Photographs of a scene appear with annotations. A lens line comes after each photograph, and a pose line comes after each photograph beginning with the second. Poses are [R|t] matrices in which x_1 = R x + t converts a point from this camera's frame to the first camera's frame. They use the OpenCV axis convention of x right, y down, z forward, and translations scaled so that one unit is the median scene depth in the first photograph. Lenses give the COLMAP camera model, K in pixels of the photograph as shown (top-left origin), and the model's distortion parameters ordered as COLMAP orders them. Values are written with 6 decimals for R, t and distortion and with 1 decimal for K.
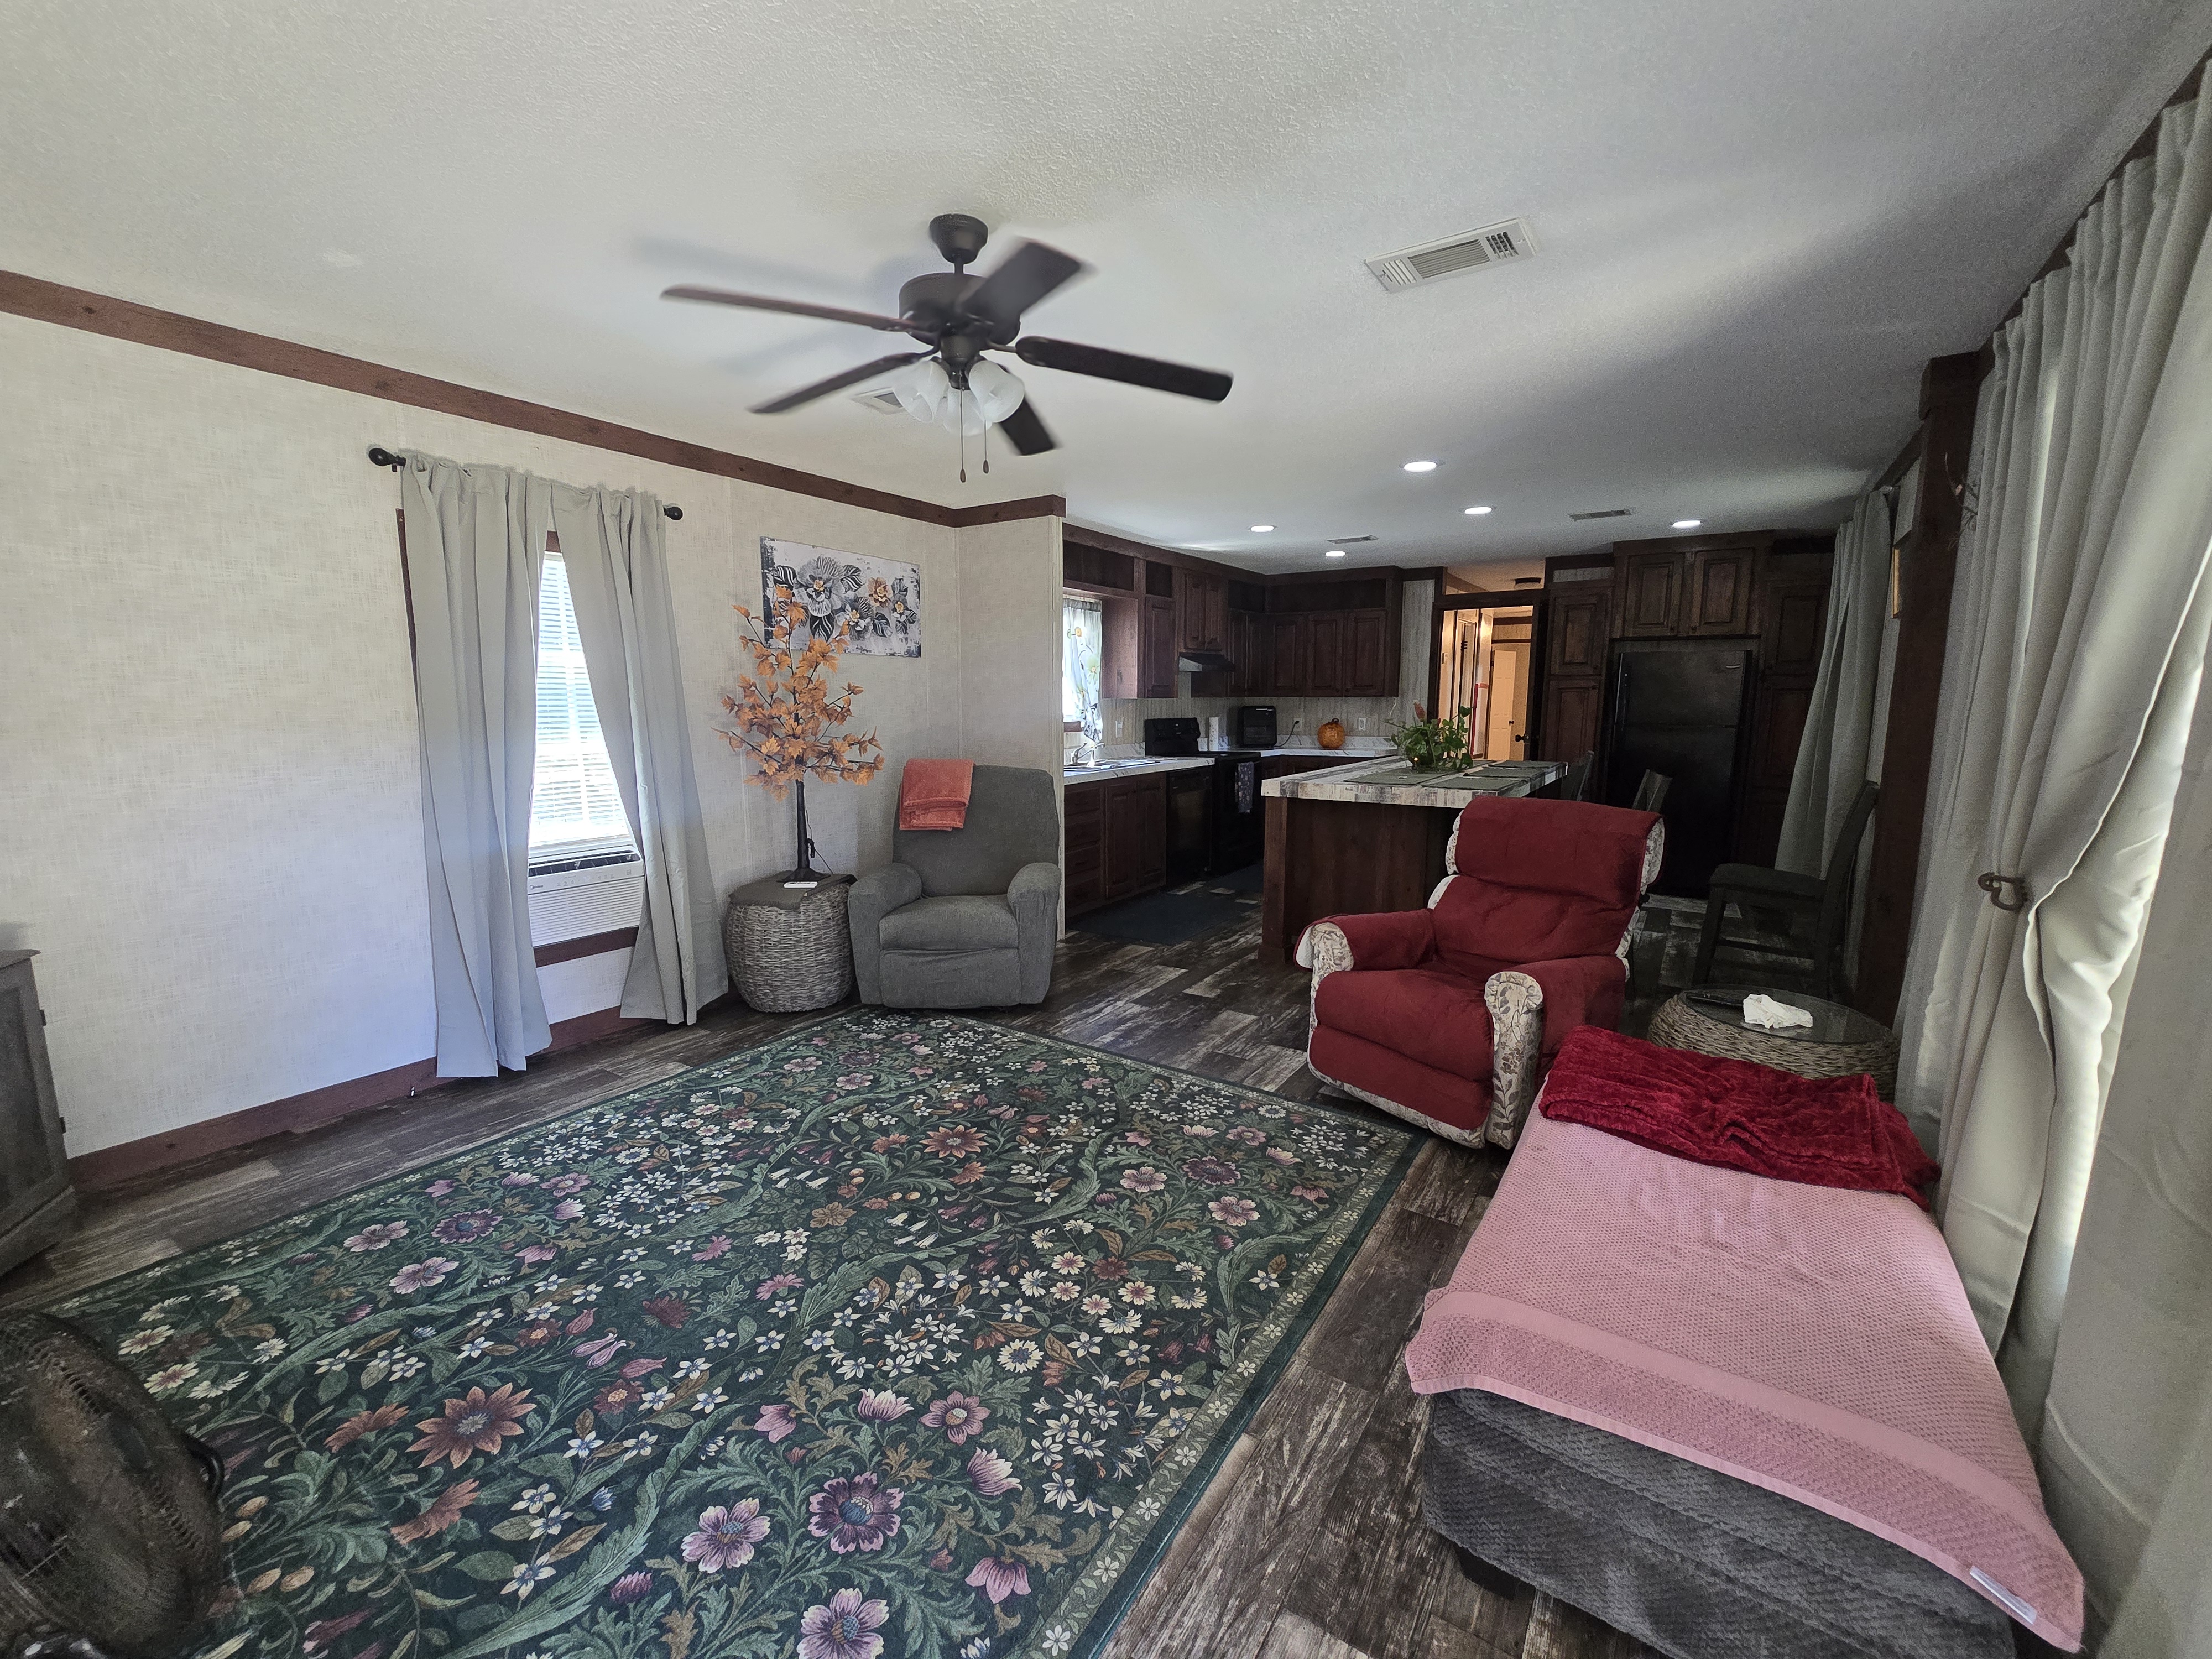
lens RADIAL K [[902.9, 0, 1097.6], [0, 902.9, 834.2], [0, 0, 1]] dist [-0.001656, 0.000266]
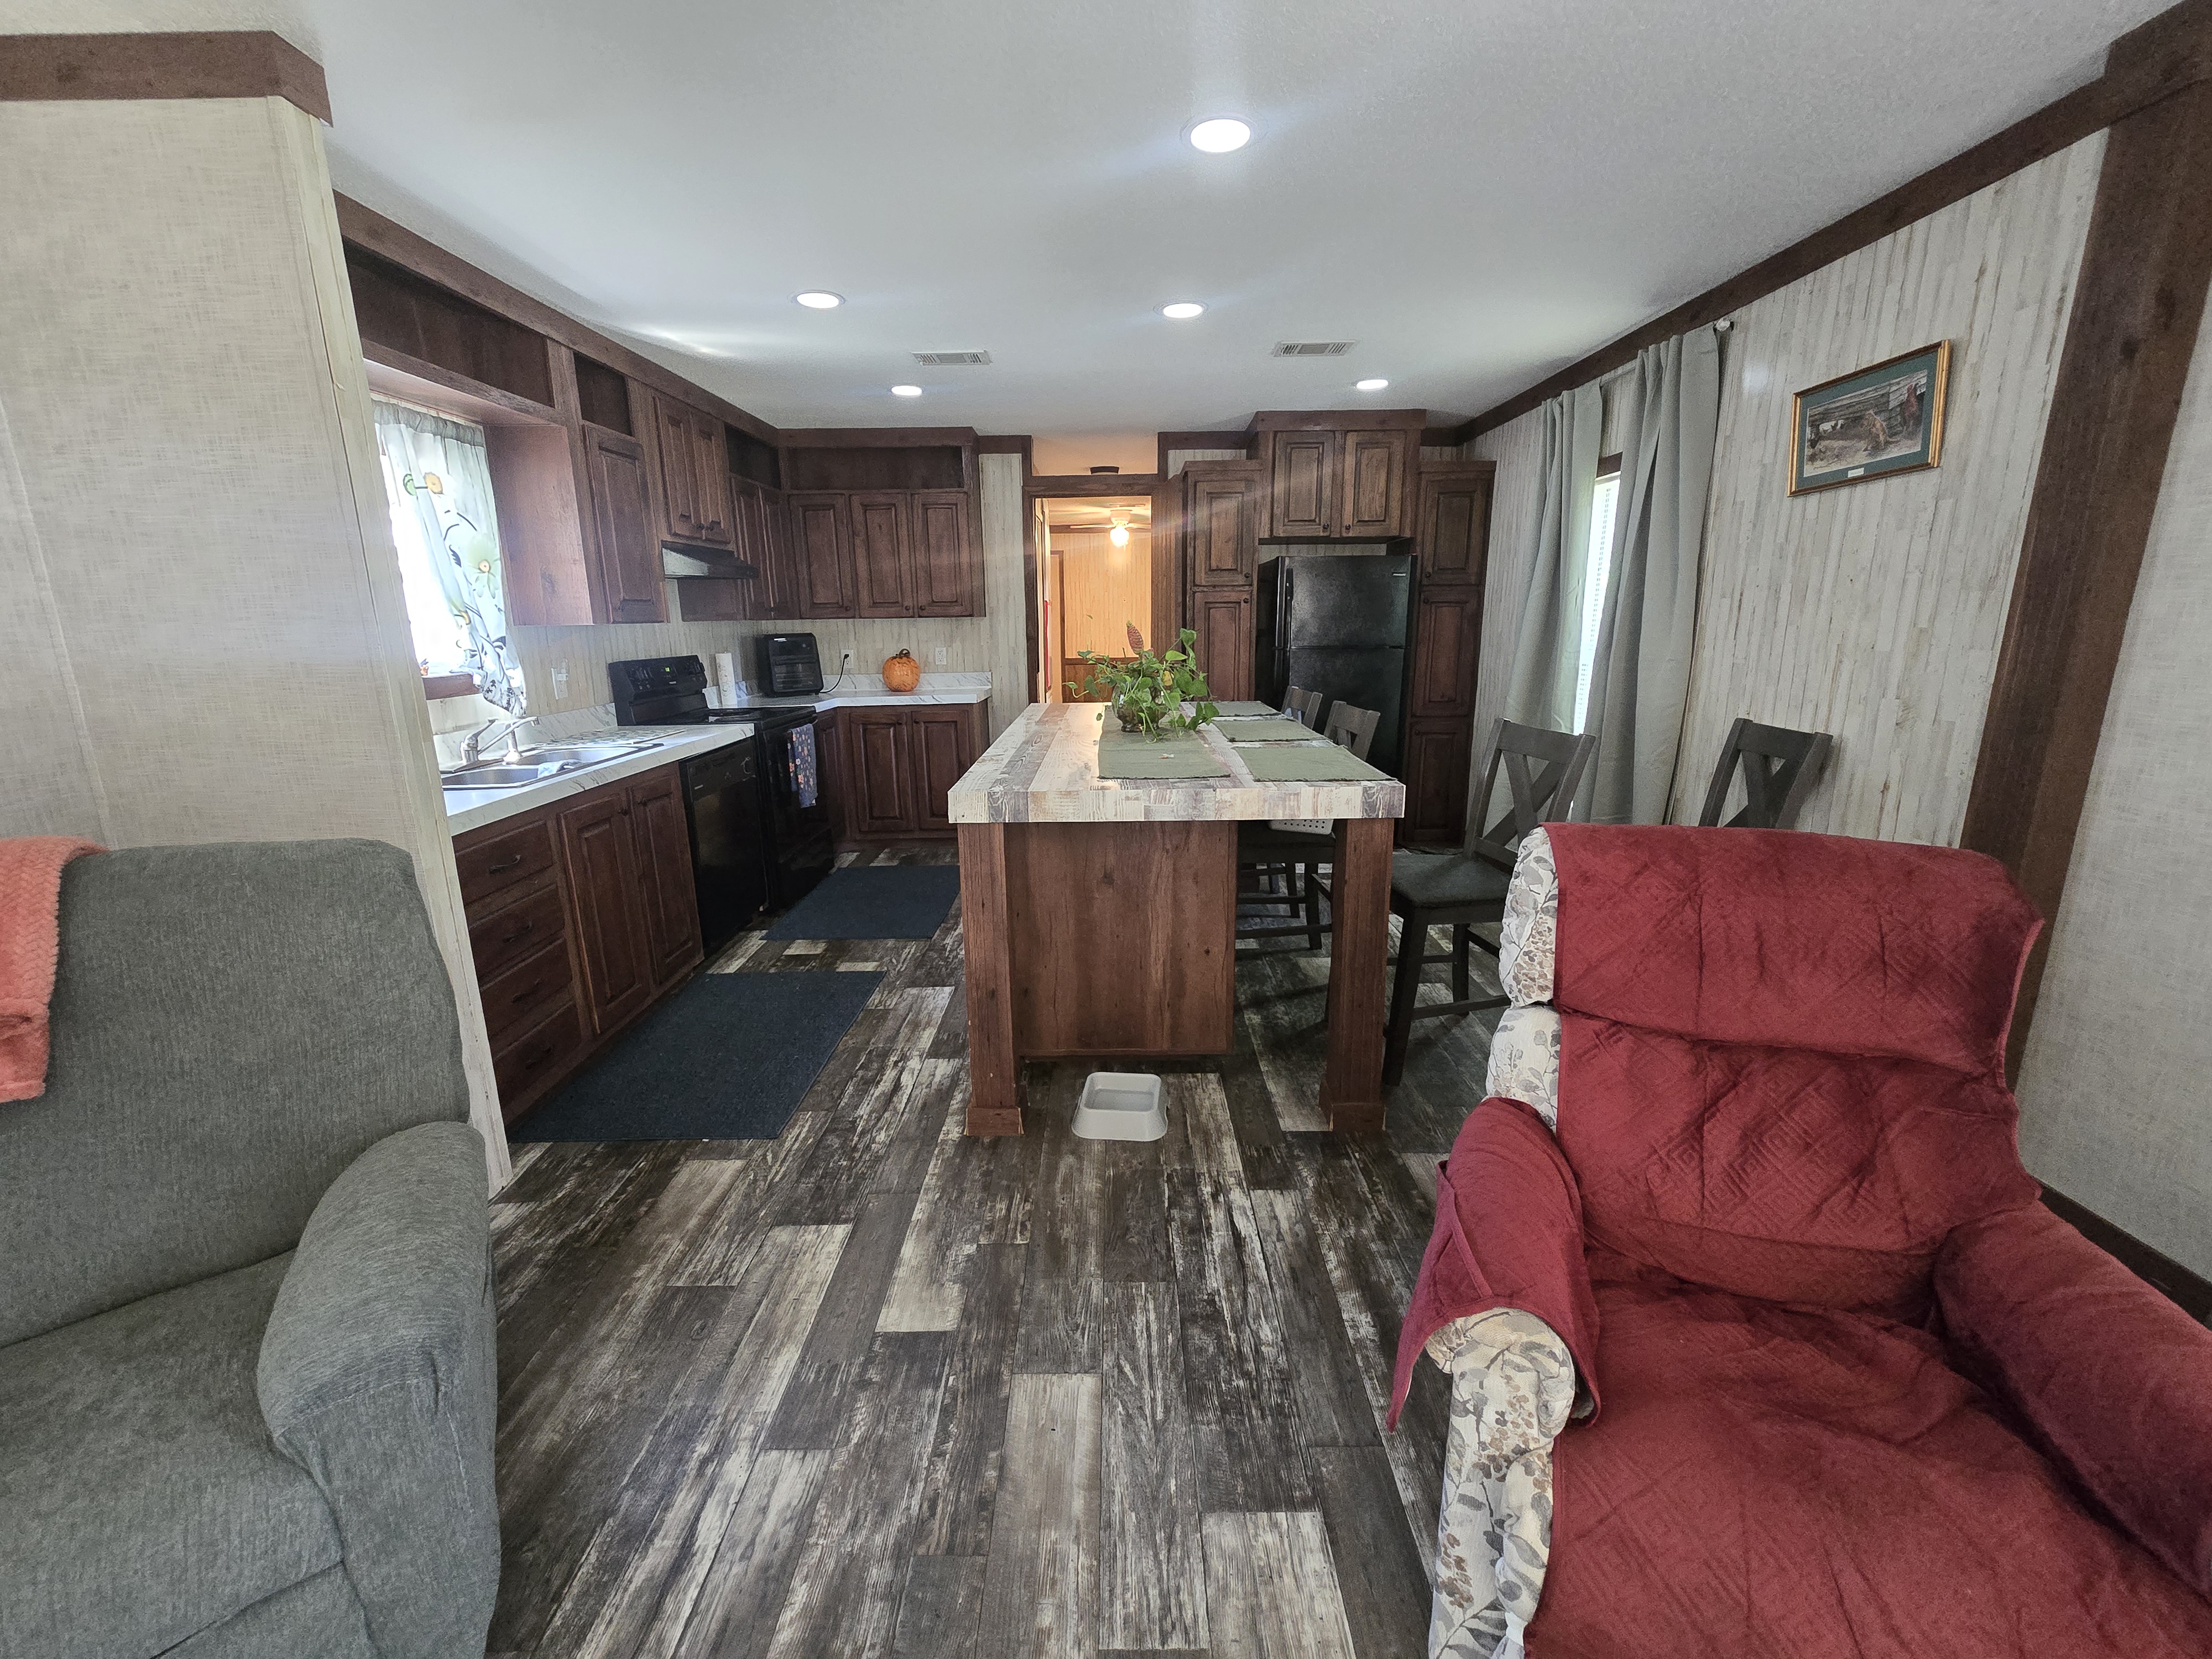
lens RADIAL K [[902.9, 0, 1097.6], [0, 902.9, 834.2], [0, 0, 1]] dist [-0.001656, 0.000266]
pose [[0.835329, -0.138298, 0.532071, -0.007985], [0.094565, 0.989561, 0.108746, -0.061520], [-0.541556, -0.040523, 0.839687, 0.412623]]
